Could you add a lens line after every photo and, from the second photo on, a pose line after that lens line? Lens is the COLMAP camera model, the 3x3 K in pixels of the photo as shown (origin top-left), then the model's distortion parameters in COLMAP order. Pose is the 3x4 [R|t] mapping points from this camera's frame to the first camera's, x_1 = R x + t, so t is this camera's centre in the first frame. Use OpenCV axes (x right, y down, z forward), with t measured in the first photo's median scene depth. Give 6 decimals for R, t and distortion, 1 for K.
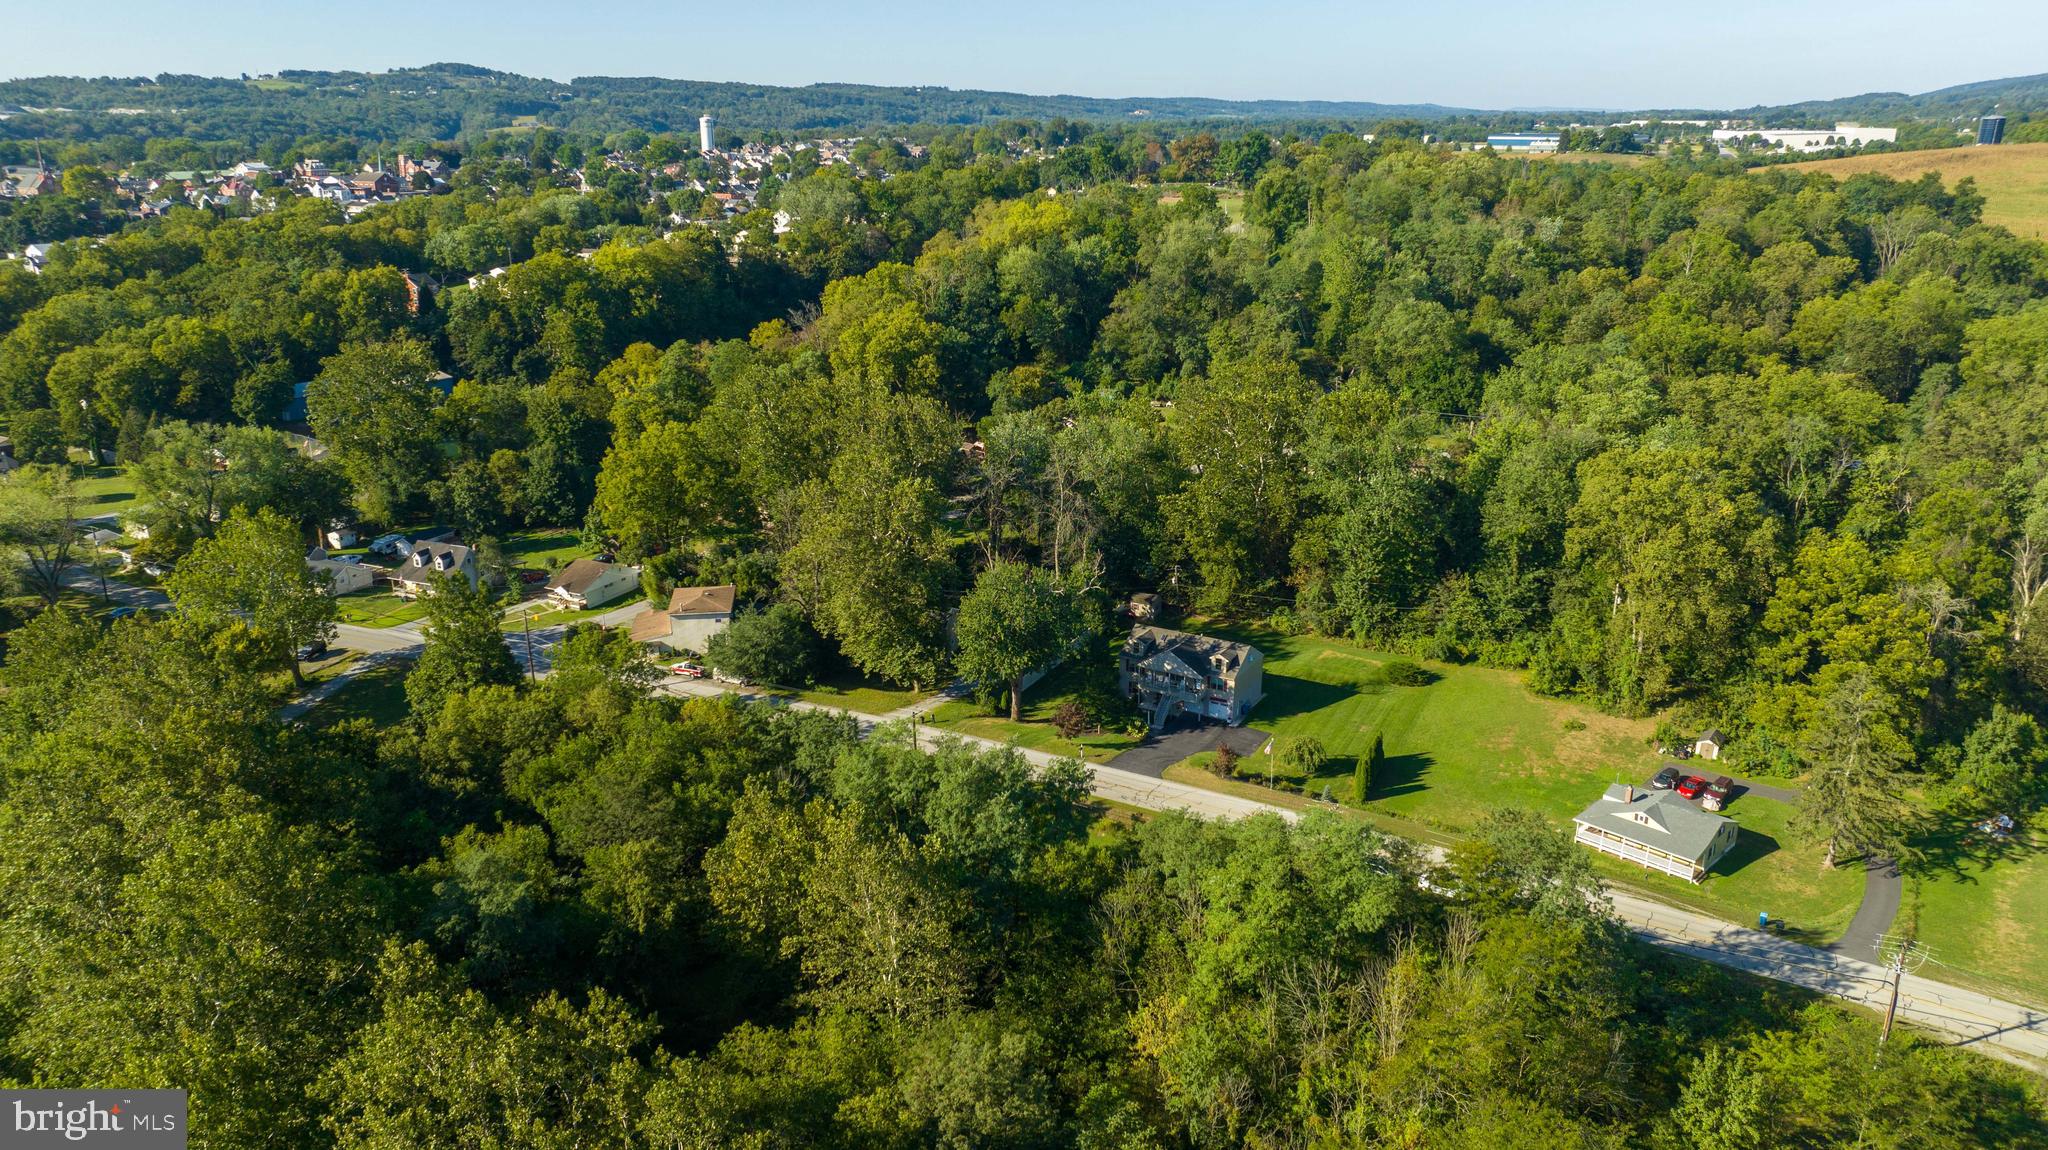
lens RADIAL K [[1455.2, 0, 1022.6], [0, 1455.2, 574.9], [0, 0, 1]] dist [-0.017383, 0.013120]
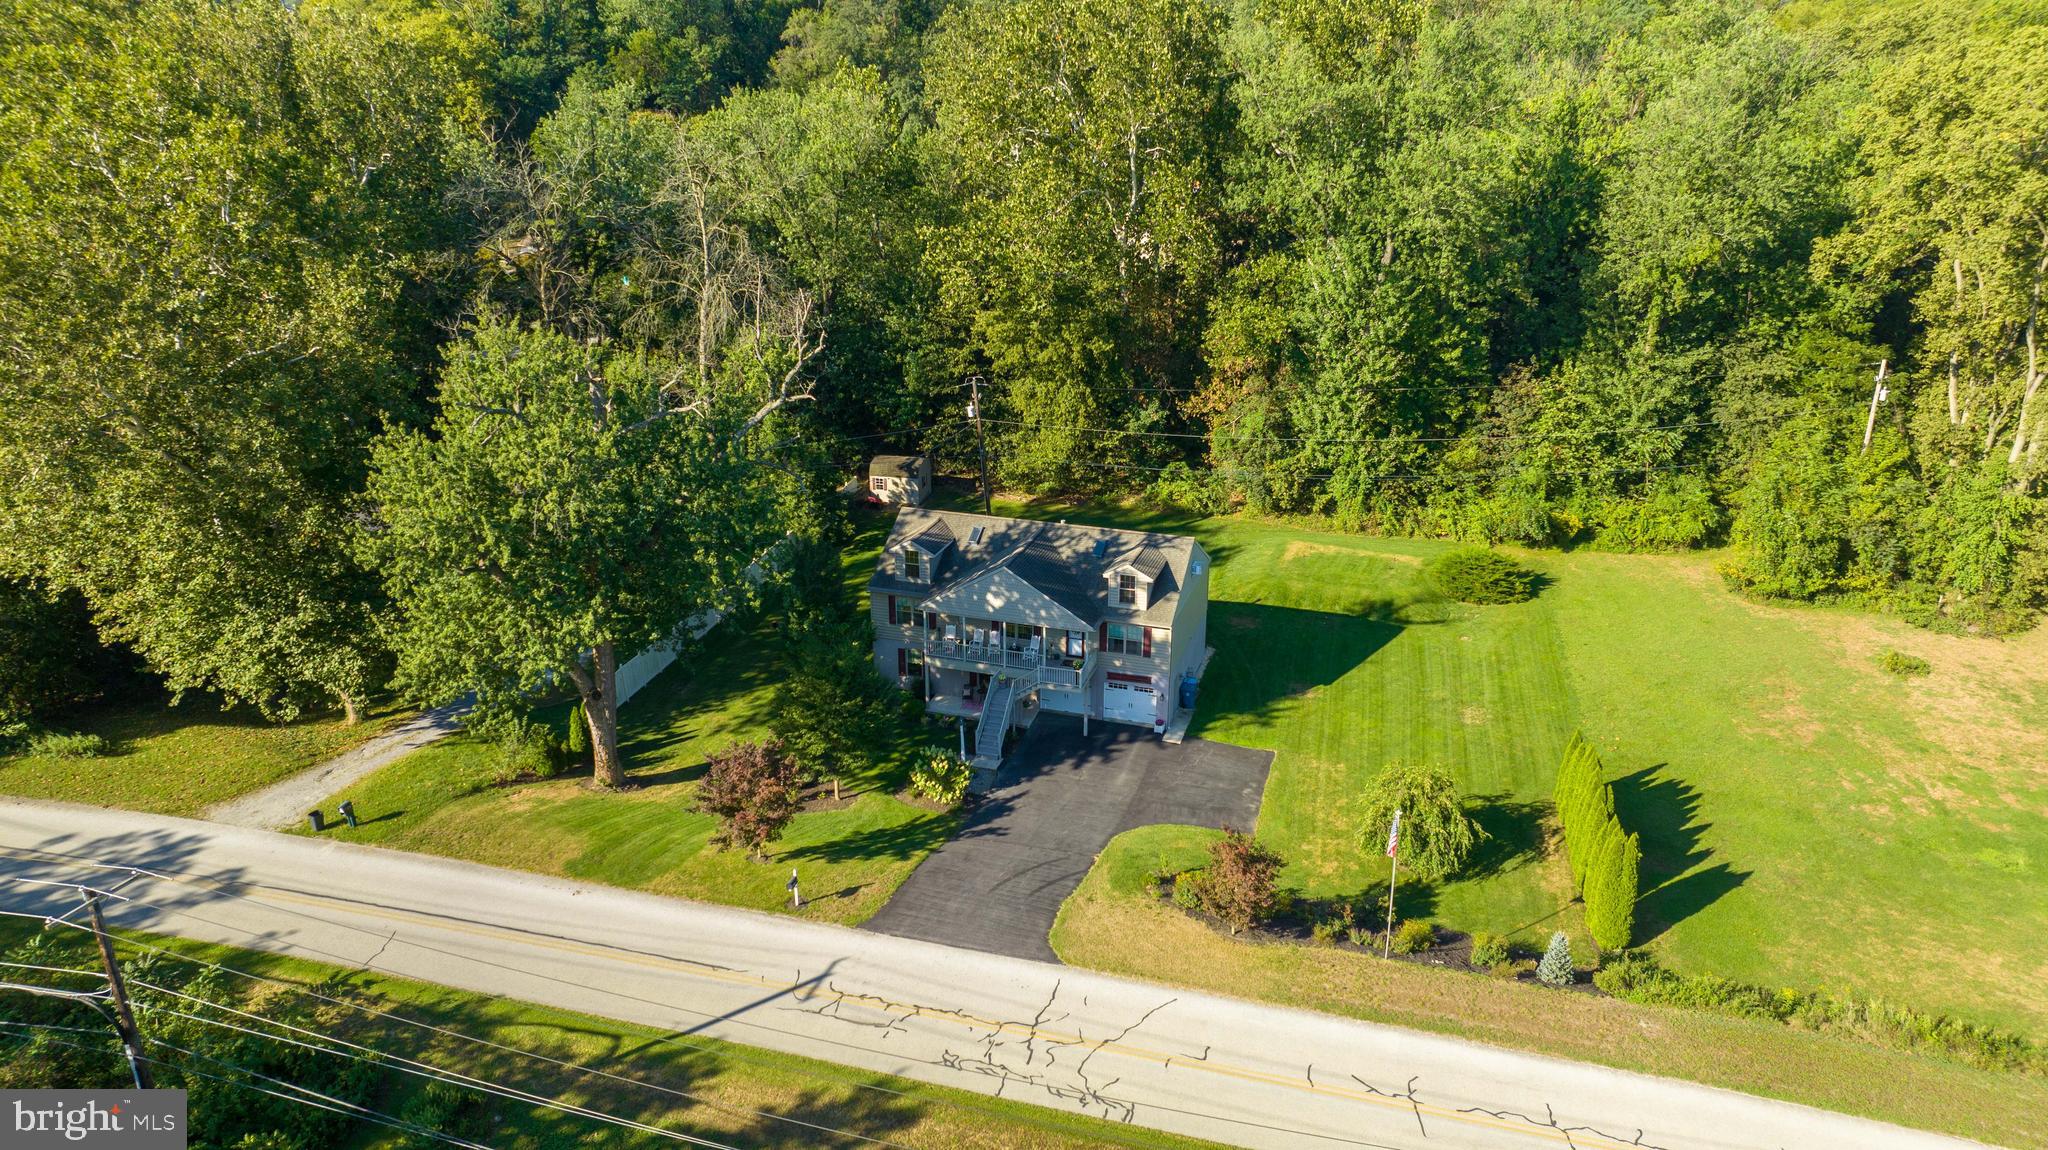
lens RADIAL K [[1455.2, 0, 1023.1], [0, 1455.2, 582.6], [0, 0, 1]] dist [-0.017383, 0.013120]
pose [[0.975712, -0.077075, 0.205052, 0.022708], [0.064861, 0.995733, 0.065644, 0.027430], [-0.209237, -0.050749, 0.976547, 0.533016]]
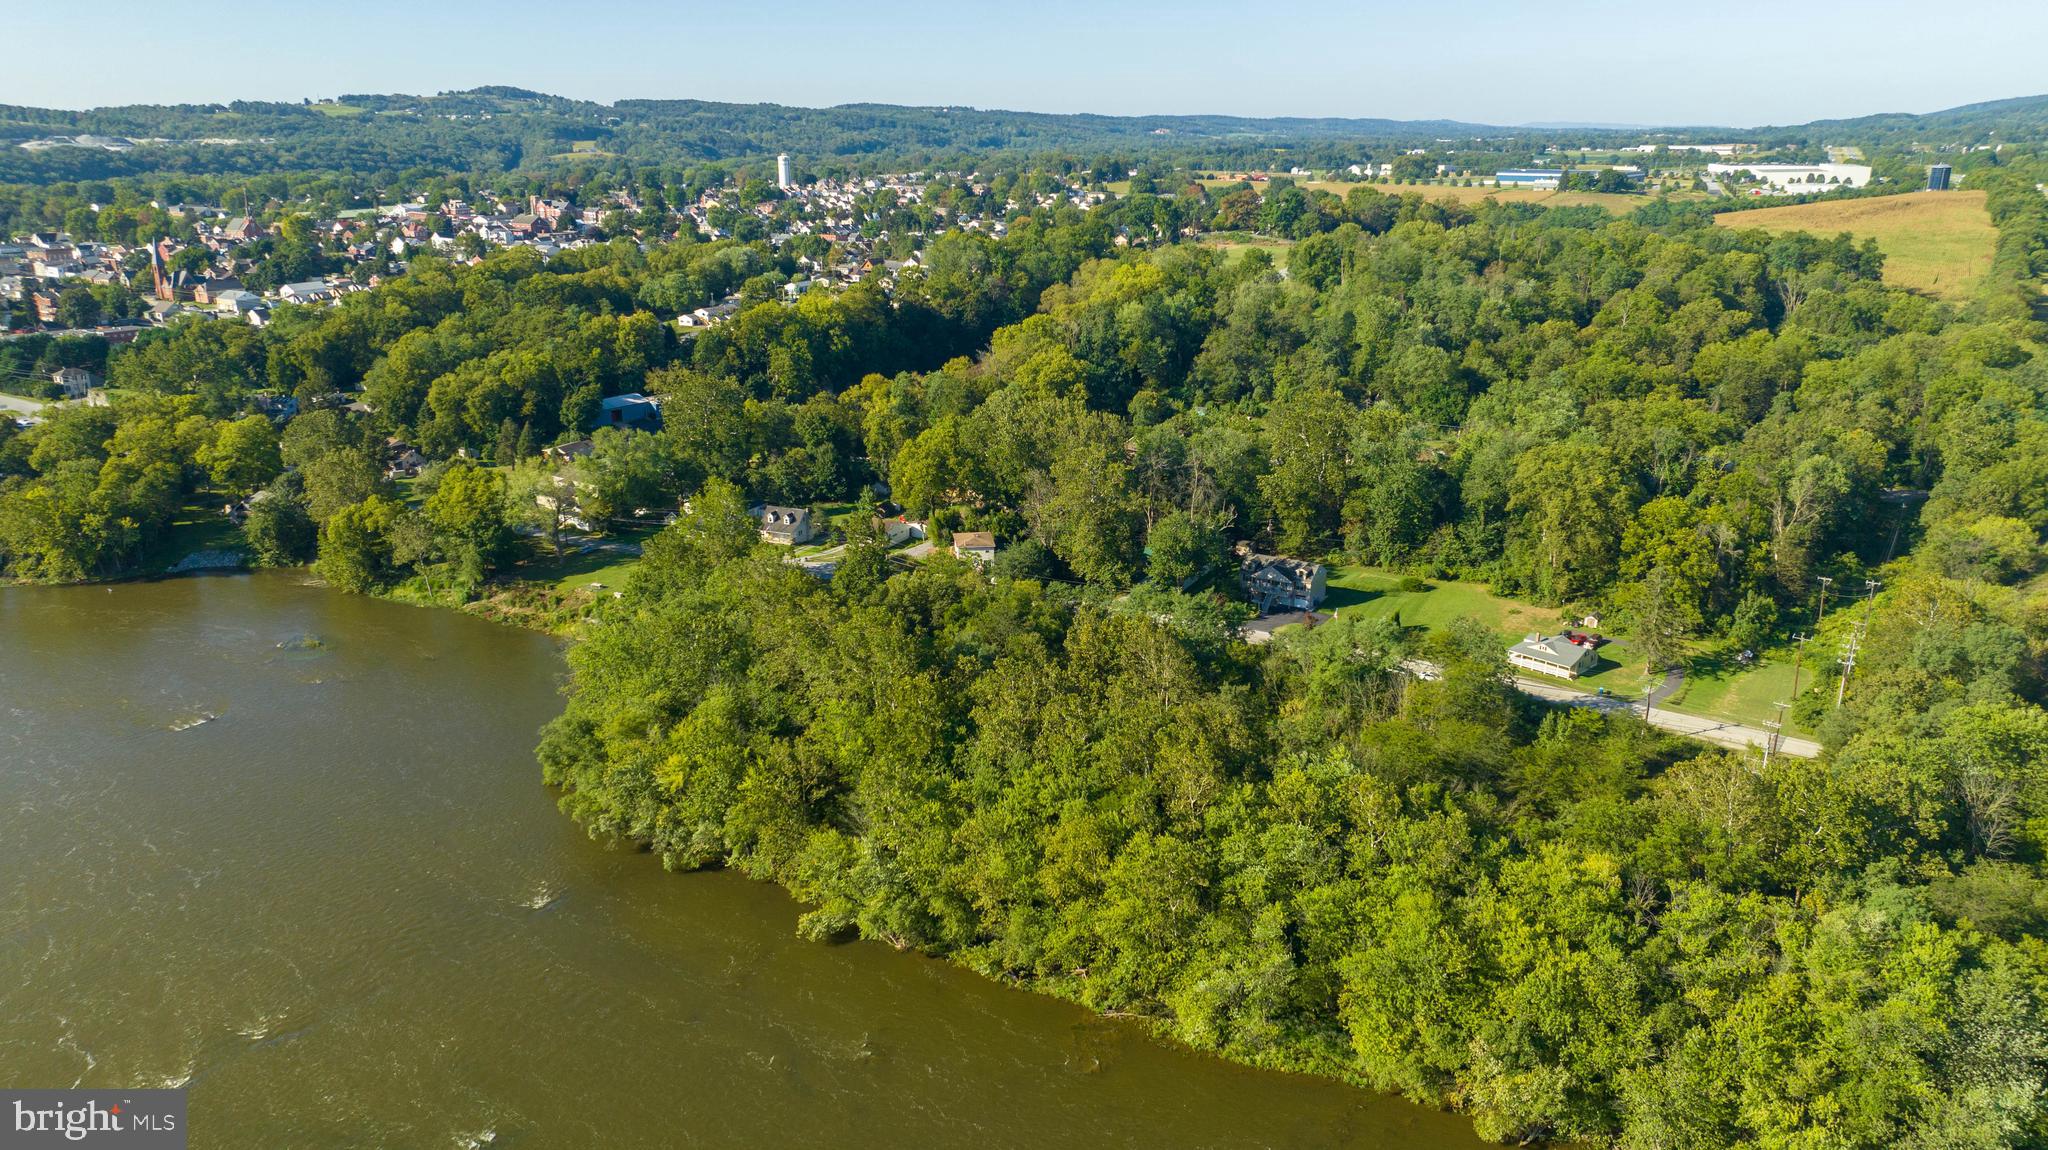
lens RADIAL K [[1455.2, 0, 1023.5], [0, 1455.2, 576.0], [0, 0, 1]] dist [-0.017383, 0.013120]
pose [[0.999944, 0.003915, -0.009836, -0.144173], [-0.003992, 0.999961, -0.007903, 0.066888], [0.009805, 0.007941, 0.999920, -0.578836]]
